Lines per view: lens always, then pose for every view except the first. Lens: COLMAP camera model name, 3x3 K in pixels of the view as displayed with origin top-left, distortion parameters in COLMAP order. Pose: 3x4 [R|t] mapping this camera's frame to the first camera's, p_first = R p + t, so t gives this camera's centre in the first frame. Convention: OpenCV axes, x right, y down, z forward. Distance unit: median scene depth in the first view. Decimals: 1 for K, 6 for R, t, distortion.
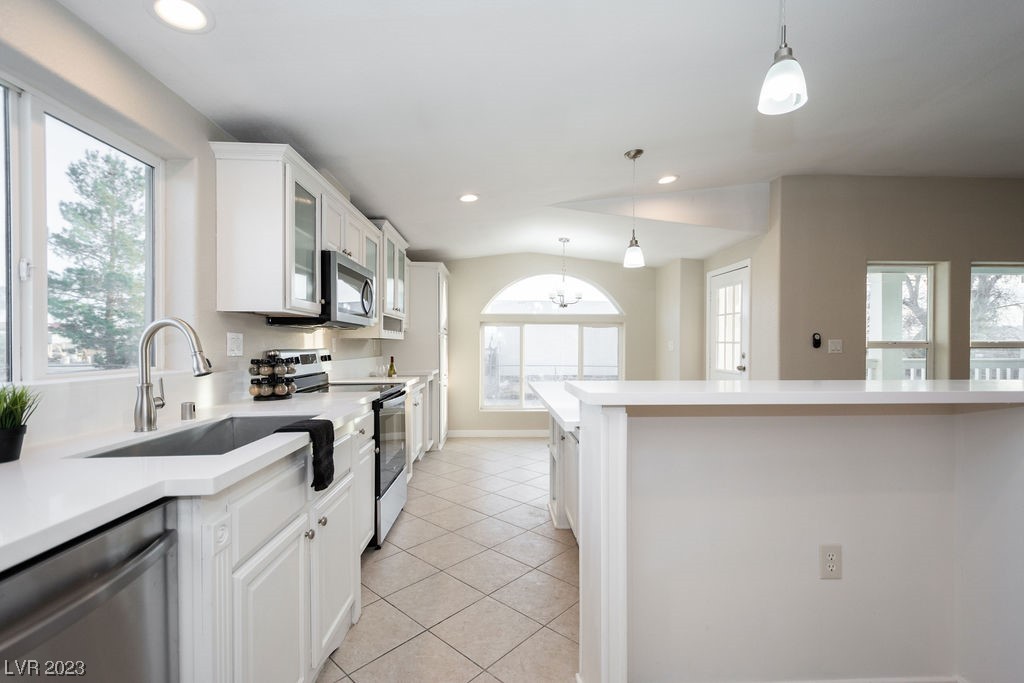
lens RADIAL K [[448.9, 0, 512.5], [0, 448.9, 344.5], [0, 0, 1]] dist [0.006134, -0.000700]
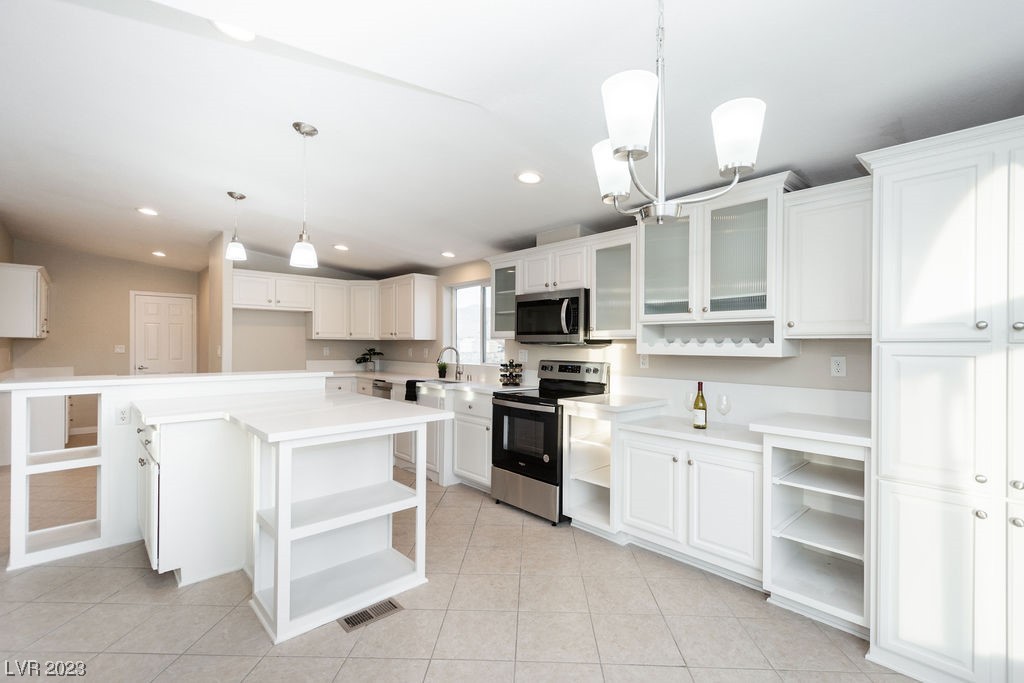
lens RADIAL K [[448.9, 0, 515.1], [0, 448.9, 349.2], [0, 0, 1]] dist [0.006134, -0.000700]
pose [[-0.766274, -0.006872, -0.642478, 0.363129], [-0.010892, 0.999938, 0.002295, -0.019490], [0.642422, 0.008757, -0.766301, 1.422578]]
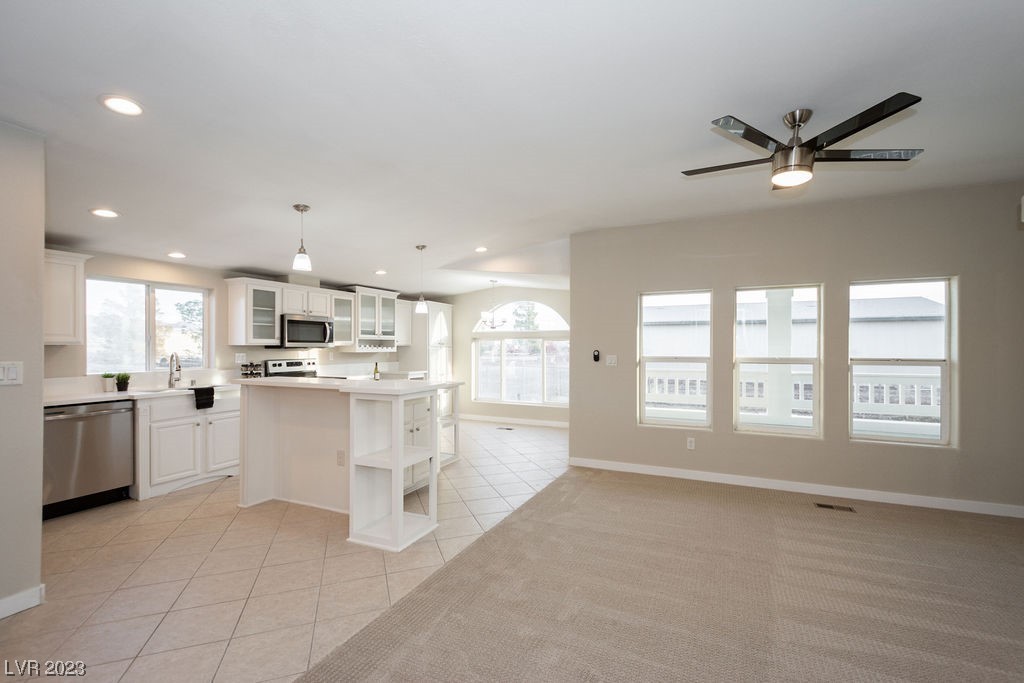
lens RADIAL K [[448.9, 0, 527.5], [0, 448.9, 341.7], [0, 0, 1]] dist [0.006134, -0.000700]
pose [[0.881646, -0.005903, -0.471874, 1.066105], [0.001731, 0.999955, -0.009276, -0.036109], [0.471907, 0.007362, 0.881617, -0.229815]]
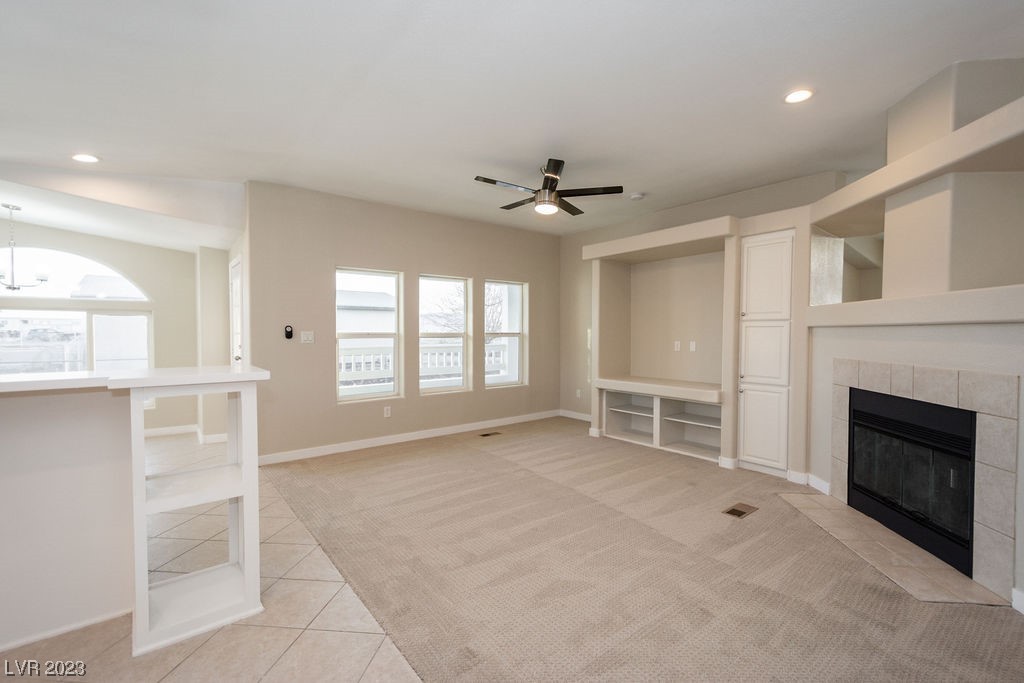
lens RADIAL K [[448.9, 0, 523.0], [0, 448.9, 337.1], [0, 0, 1]] dist [0.006134, -0.000700]
pose [[0.811110, -0.008219, 0.584836, 0.471282], [0.000478, 0.999910, 0.013389, -0.010910], [-0.584894, -0.010580, 0.811041, -0.252496]]
